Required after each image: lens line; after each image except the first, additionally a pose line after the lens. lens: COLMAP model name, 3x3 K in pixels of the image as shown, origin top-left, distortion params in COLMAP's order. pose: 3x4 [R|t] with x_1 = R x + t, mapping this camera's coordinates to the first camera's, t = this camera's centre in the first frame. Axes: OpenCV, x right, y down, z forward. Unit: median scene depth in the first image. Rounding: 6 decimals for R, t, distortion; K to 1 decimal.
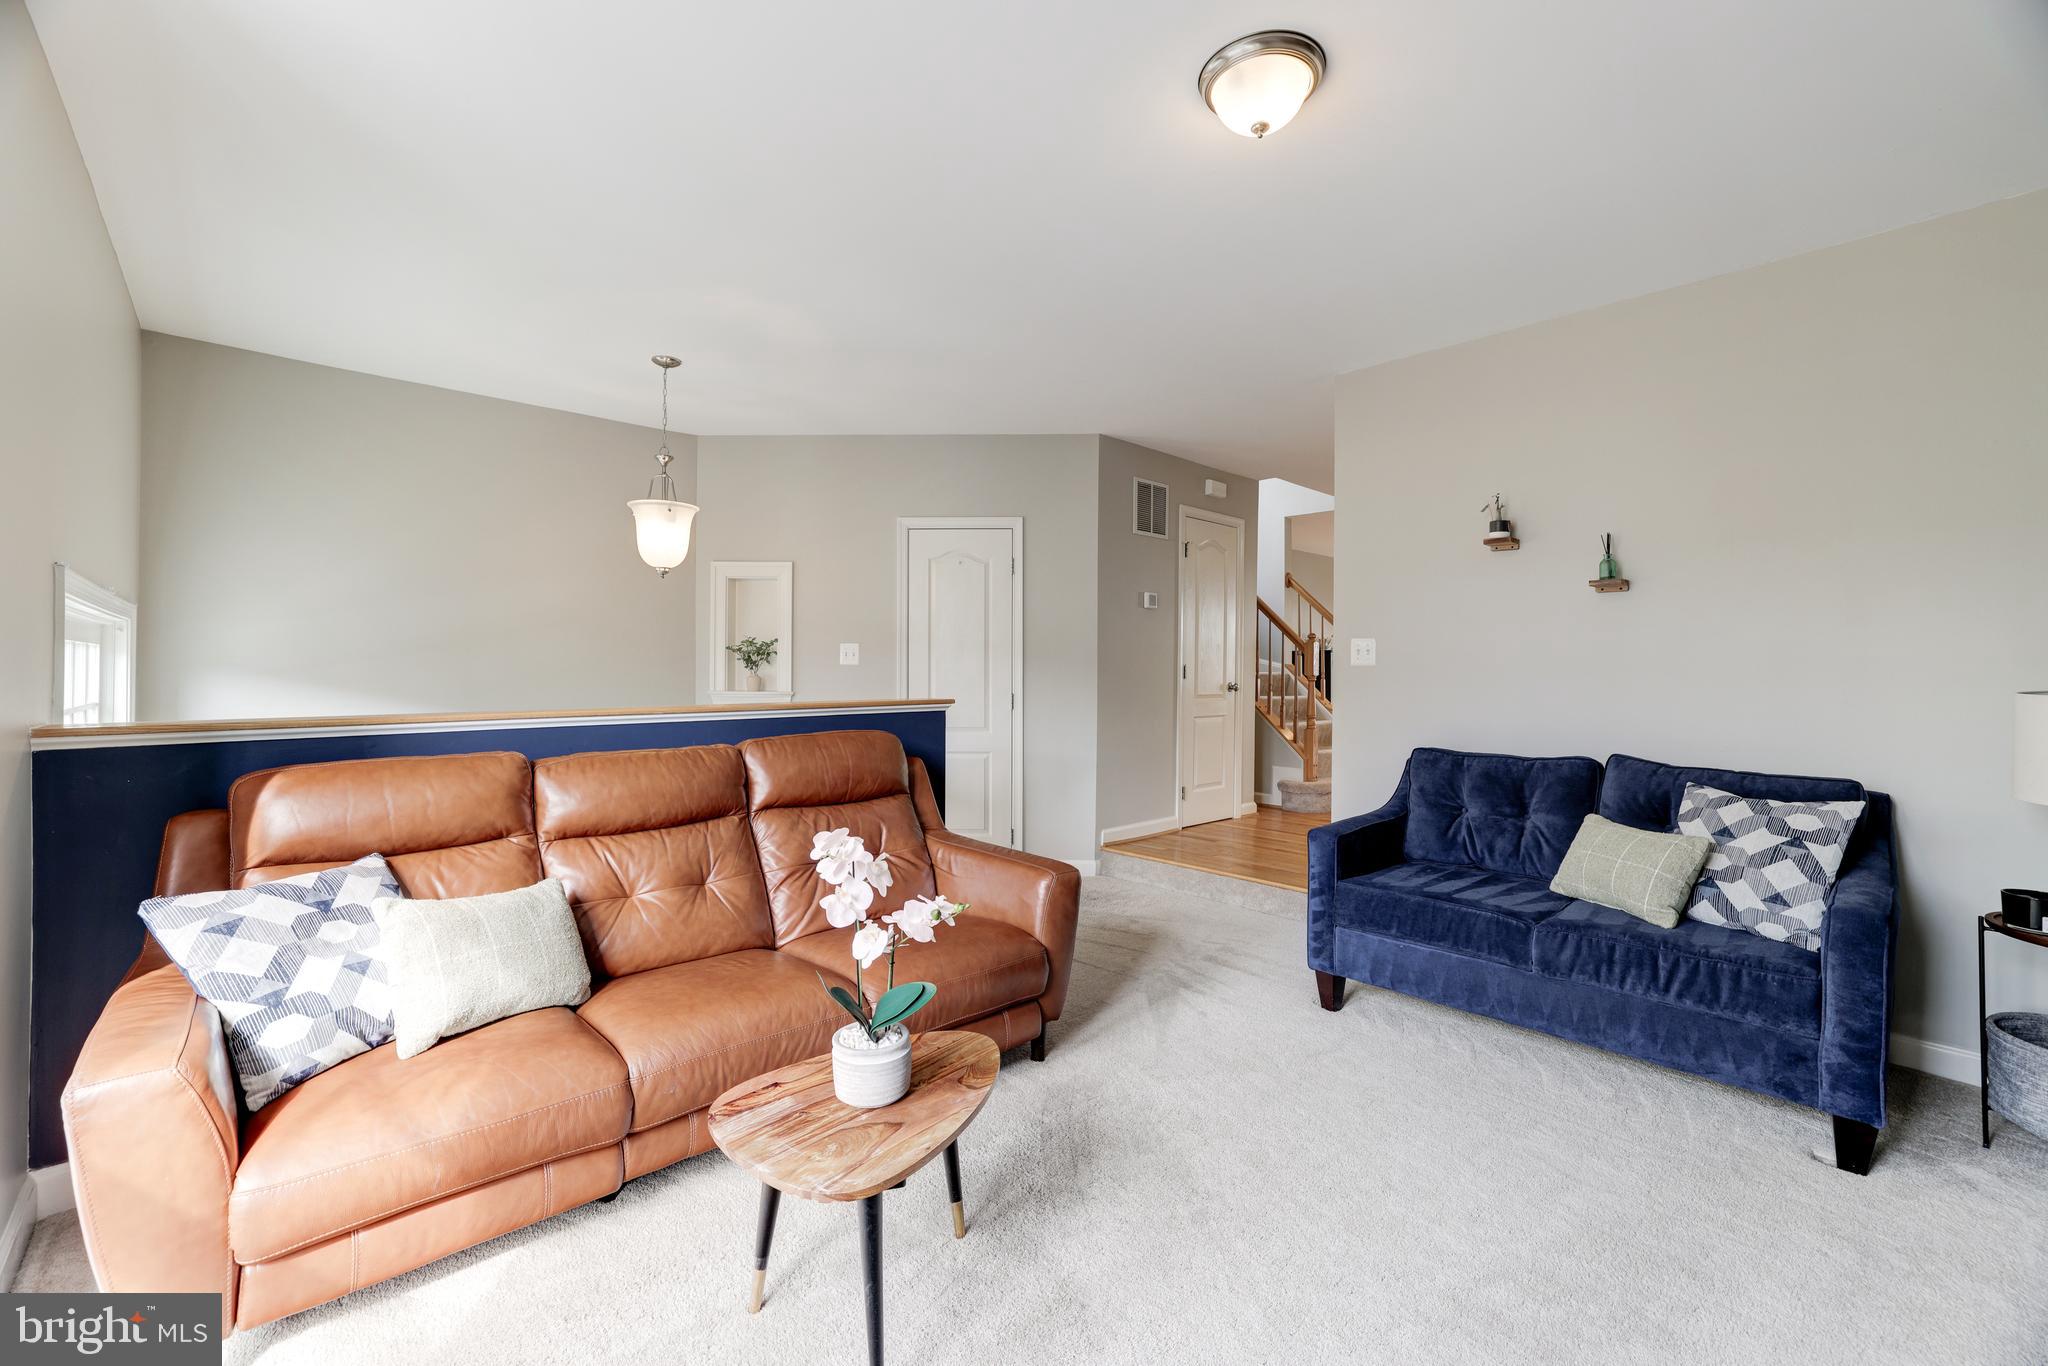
lens RADIAL K [[878.7, 0, 1024.0], [0, 878.7, 683.0], [0, 0, 1]] dist [-0.000370, -0.000012]
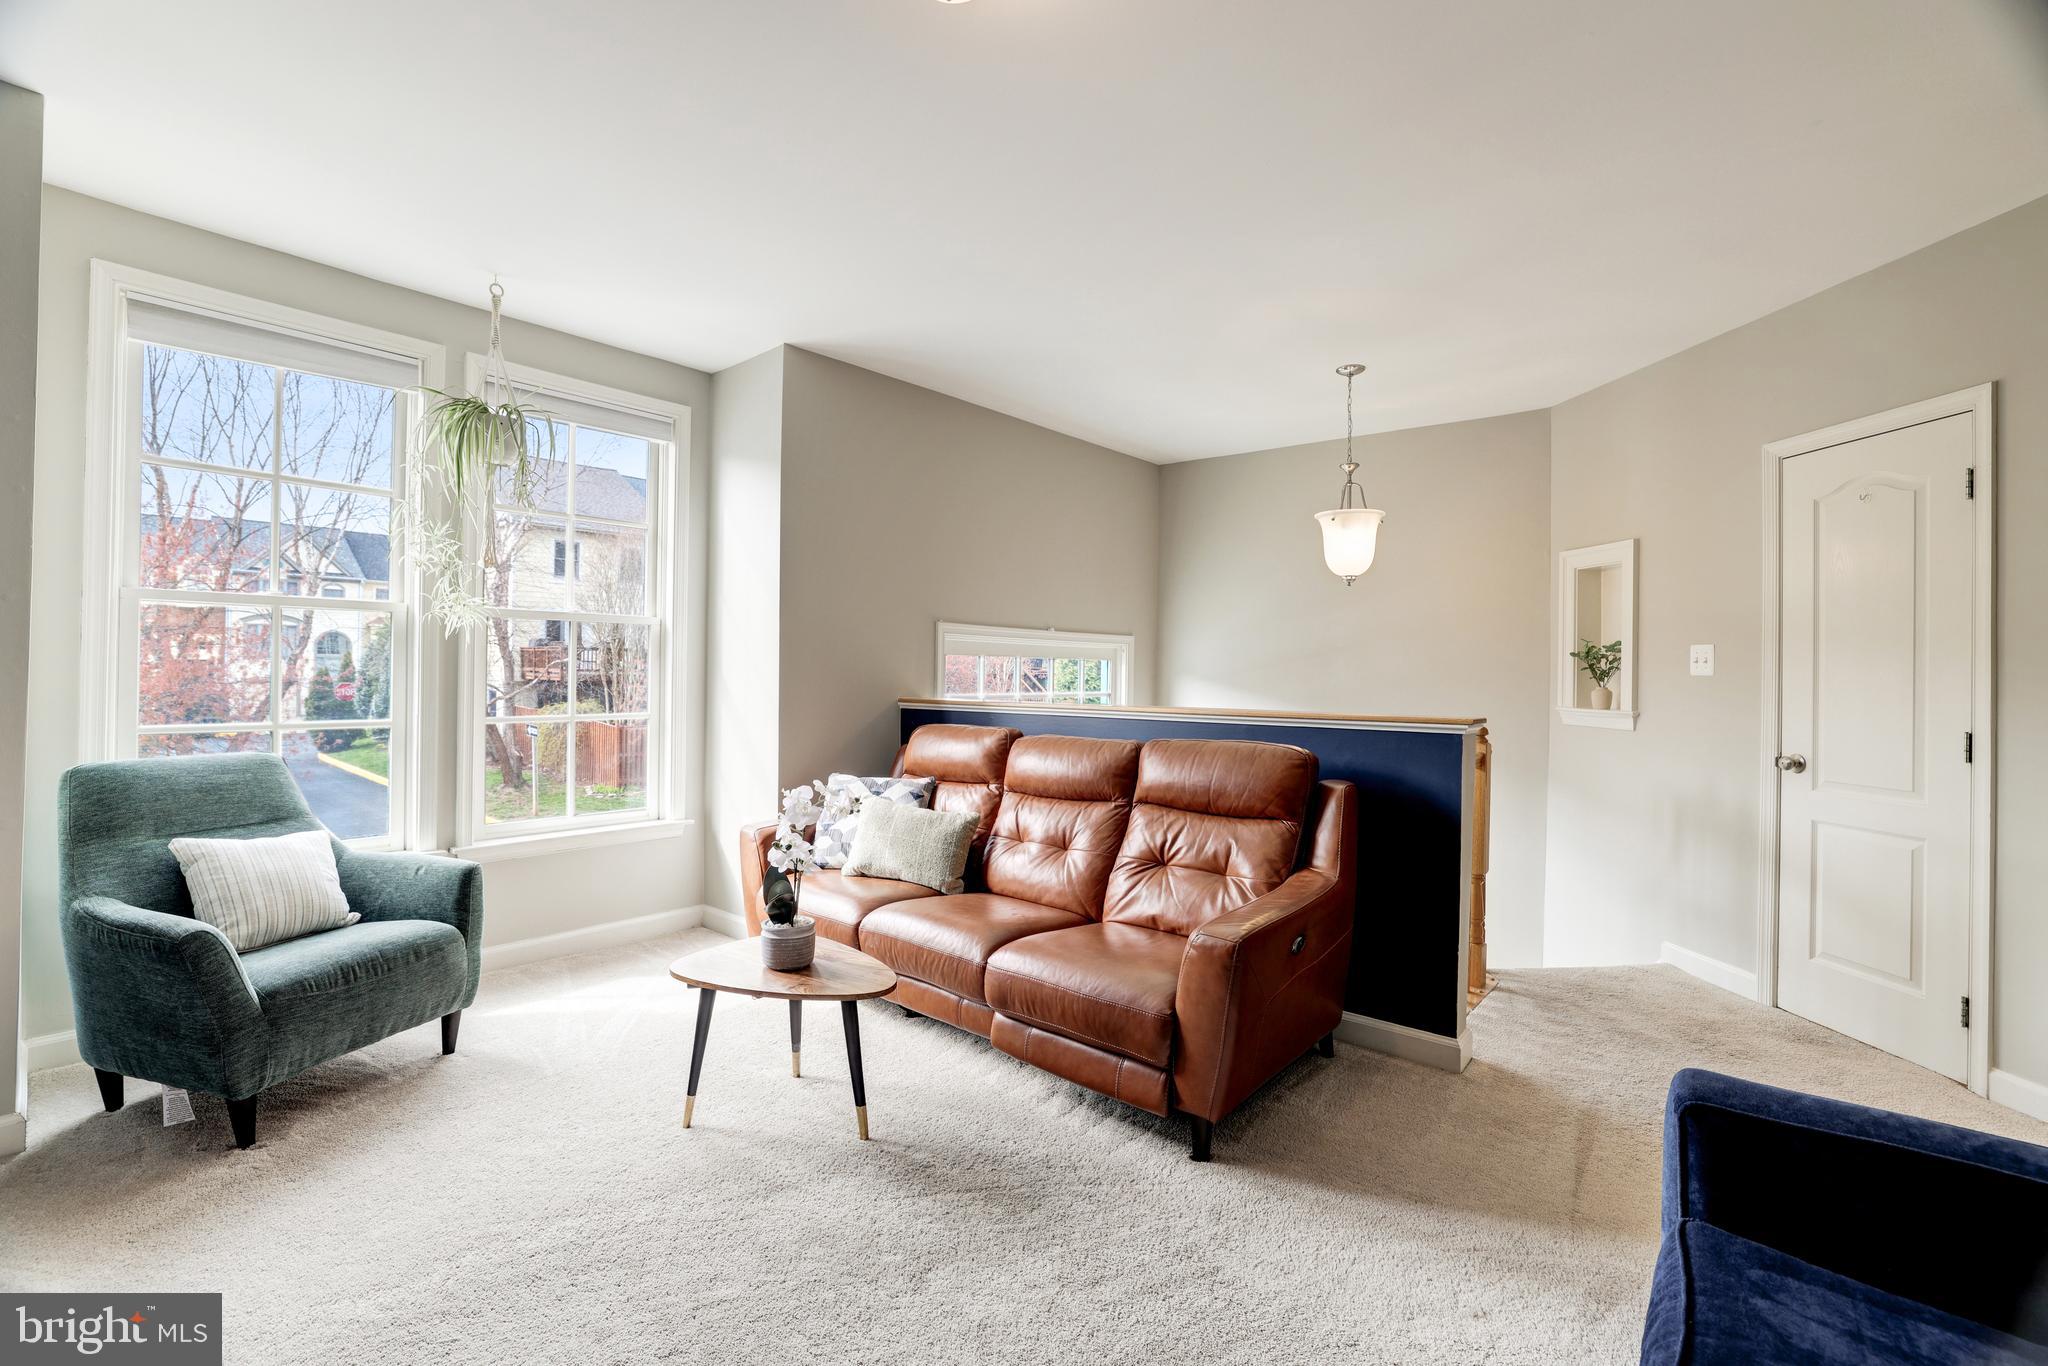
lens RADIAL K [[902.4, 0, 1024.0], [0, 902.4, 683.0], [0, 0, 1]] dist [-0.029849, -0.000001]
pose [[0.099068, 0.009407, -0.995036, 0.575409], [-0.029536, 0.999543, 0.006509, -0.005253], [0.994642, 0.028744, 0.099300, 0.536764]]
